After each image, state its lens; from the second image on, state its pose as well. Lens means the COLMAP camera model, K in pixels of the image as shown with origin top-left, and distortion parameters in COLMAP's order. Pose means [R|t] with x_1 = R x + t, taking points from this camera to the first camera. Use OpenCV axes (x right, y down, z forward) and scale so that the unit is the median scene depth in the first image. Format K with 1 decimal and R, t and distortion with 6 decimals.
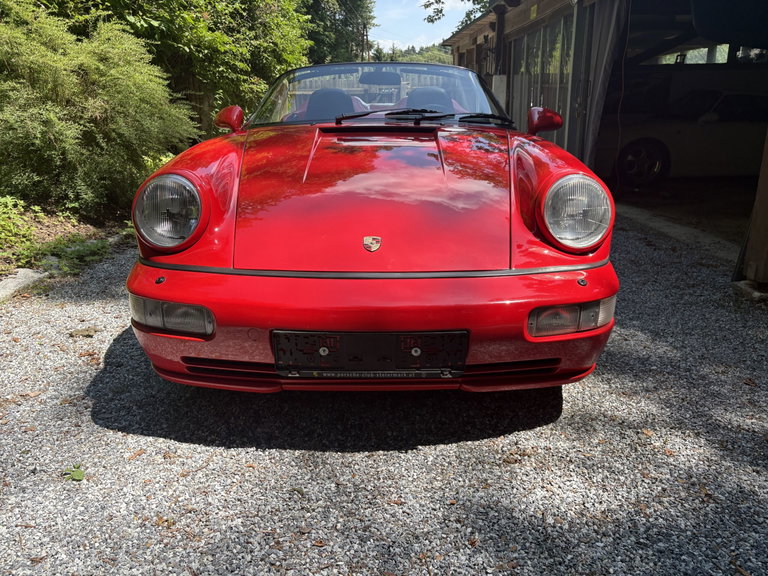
lens RADIAL K [[589.5, 0, 384.9], [0, 589.5, 291.7], [0, 0, 1]] dist [0.036535, -0.041455]
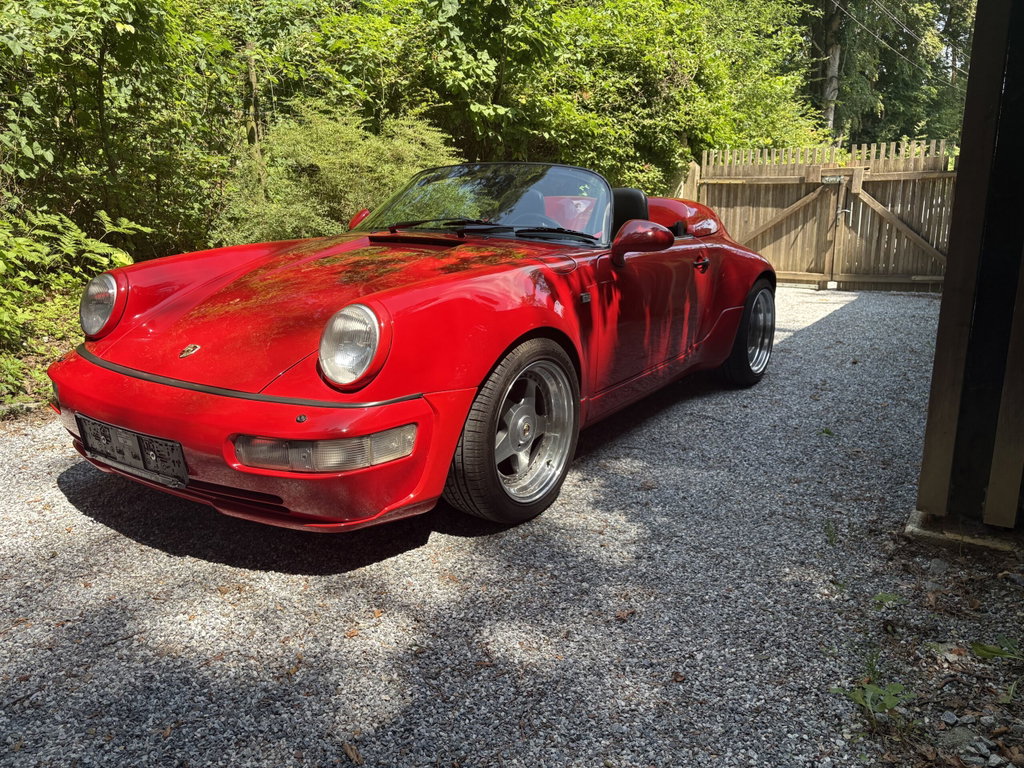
lens RADIAL K [[785.9, 0, 513.7], [0, 785.9, 380.6], [0, 0, 1]] dist [0.036535, -0.041455]
pose [[0.832417, 0.137562, -0.536804, 0.279365], [-0.172198, 0.984954, -0.014619, -0.025175], [0.526716, 0.104606, 0.843580, 0.028840]]
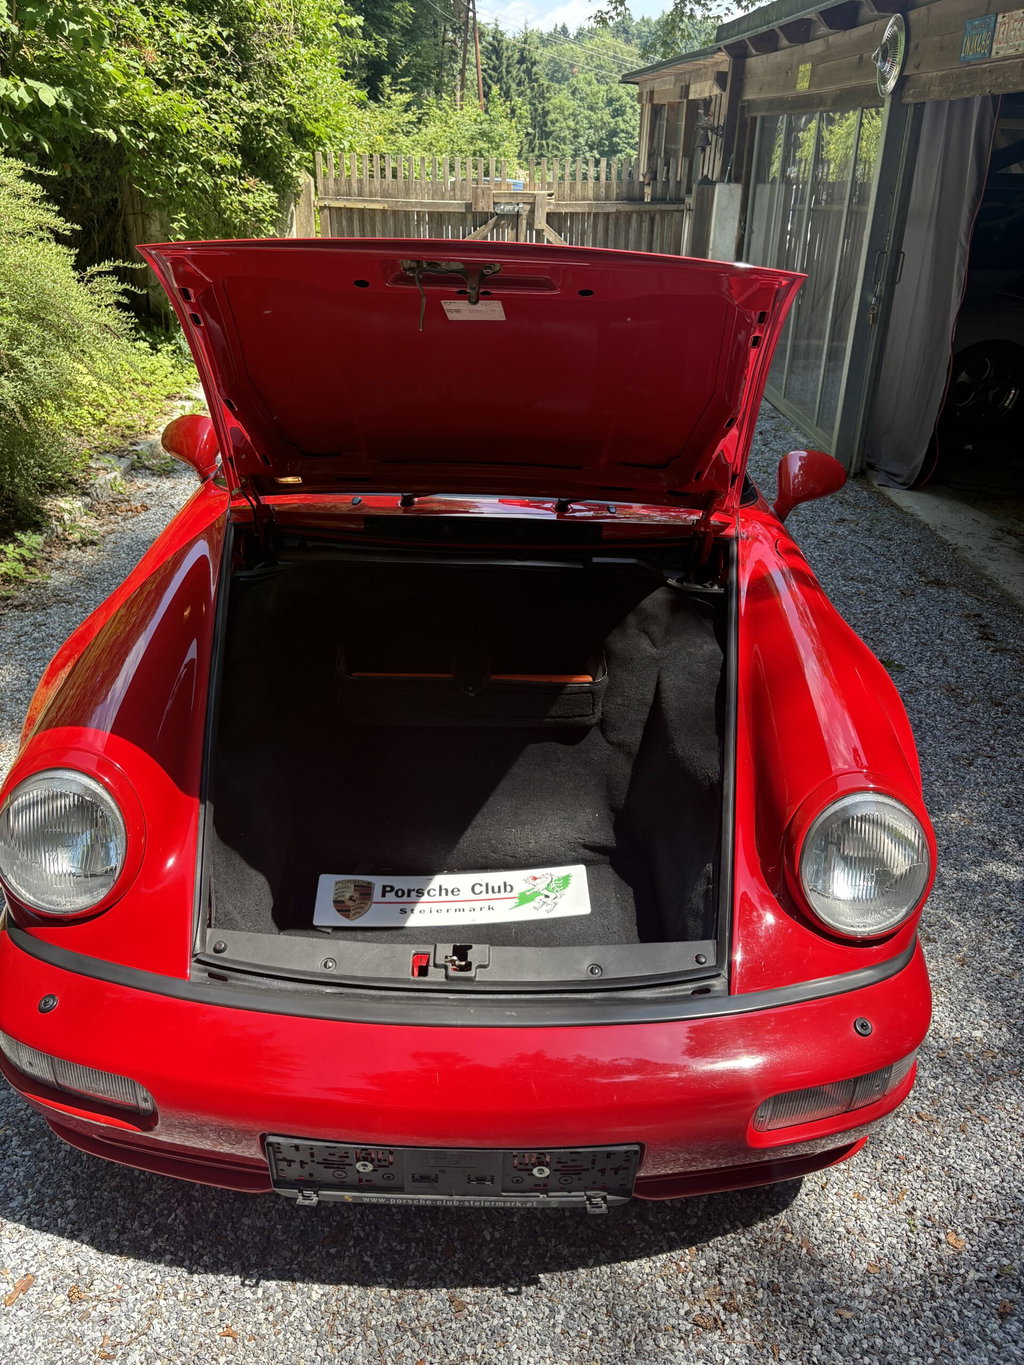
lens RADIAL K [[1047.7, 0, 512.9], [0, 1047.7, 689.0], [0, 0, 1]] dist [0.036535, -0.041455]
pose [[0.999352, 0.028870, 0.021502, -0.001012], [-0.032118, 0.984841, 0.170459, -0.101540], [-0.016255, -0.171039, 0.985130, 0.031365]]
